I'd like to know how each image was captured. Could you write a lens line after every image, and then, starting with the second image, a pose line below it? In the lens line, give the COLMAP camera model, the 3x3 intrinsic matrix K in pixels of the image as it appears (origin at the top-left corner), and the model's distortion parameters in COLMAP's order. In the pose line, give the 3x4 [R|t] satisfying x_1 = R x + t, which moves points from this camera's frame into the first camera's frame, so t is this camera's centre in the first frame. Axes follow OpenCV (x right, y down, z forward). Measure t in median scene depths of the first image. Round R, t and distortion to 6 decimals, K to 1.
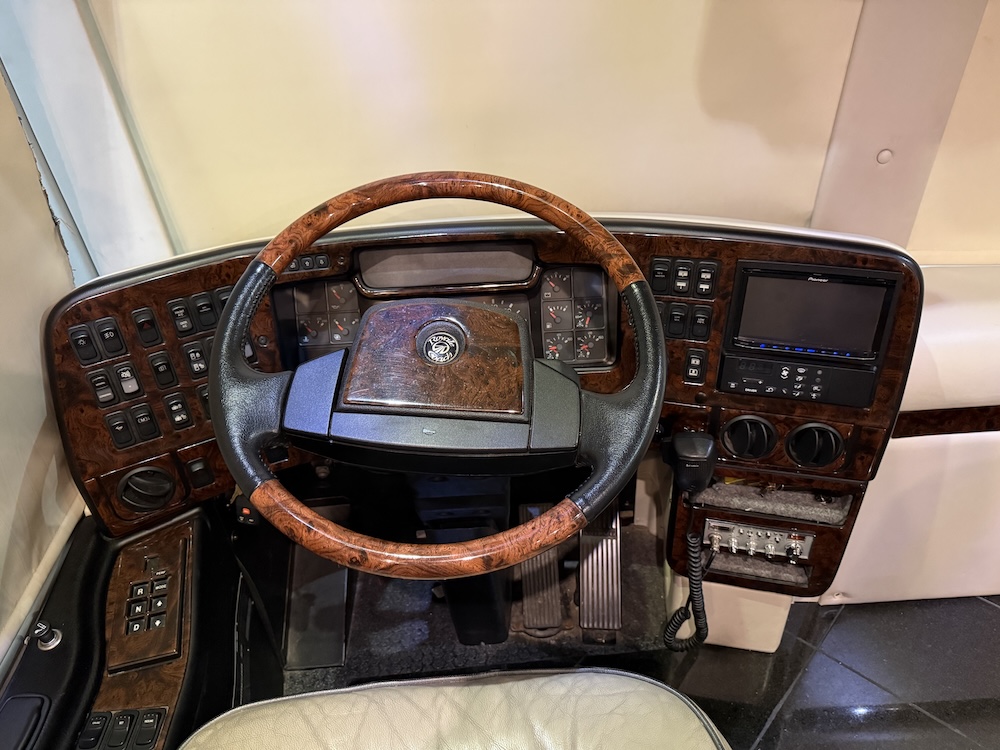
lens RADIAL K [[695.6, 0, 501.1], [0, 695.6, 374.2], [0, 0, 1]] dist [0.026425, -0.001213]
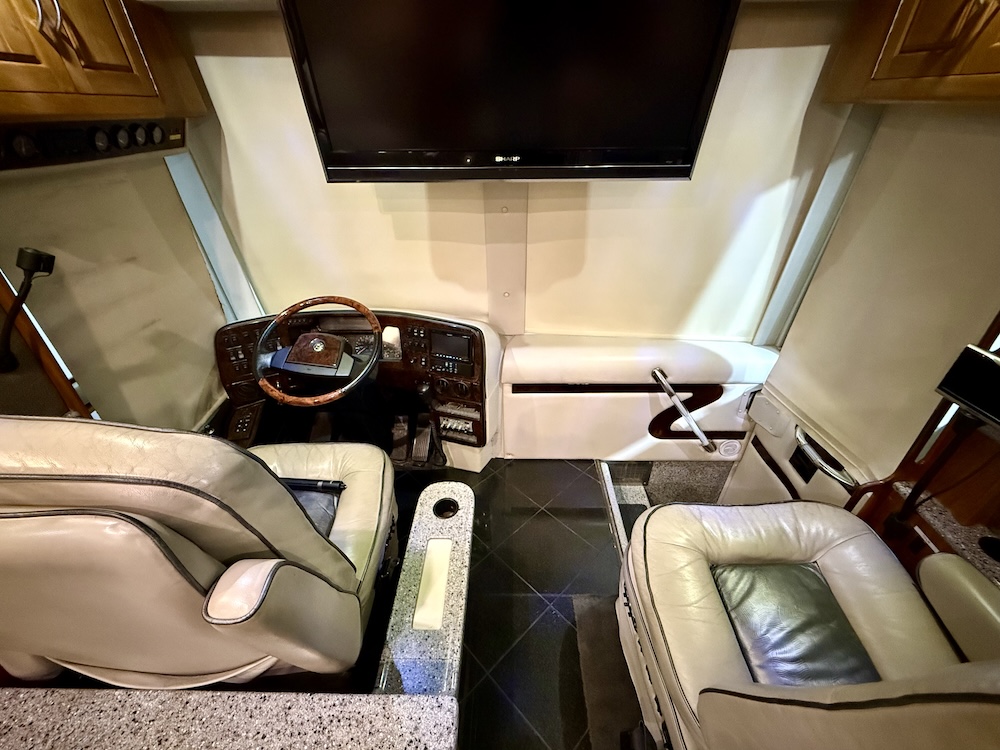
lens RADIAL K [[401.3, 0, 501.4], [0, 401.3, 378.9], [0, 0, 1]] dist [0.000774, 0.000217]
pose [[0.997851, 0.061087, -0.023713, 0.698373], [-0.061400, 0.998033, -0.012691, 0.070892], [0.022891, 0.014120, 0.999638, -0.791347]]
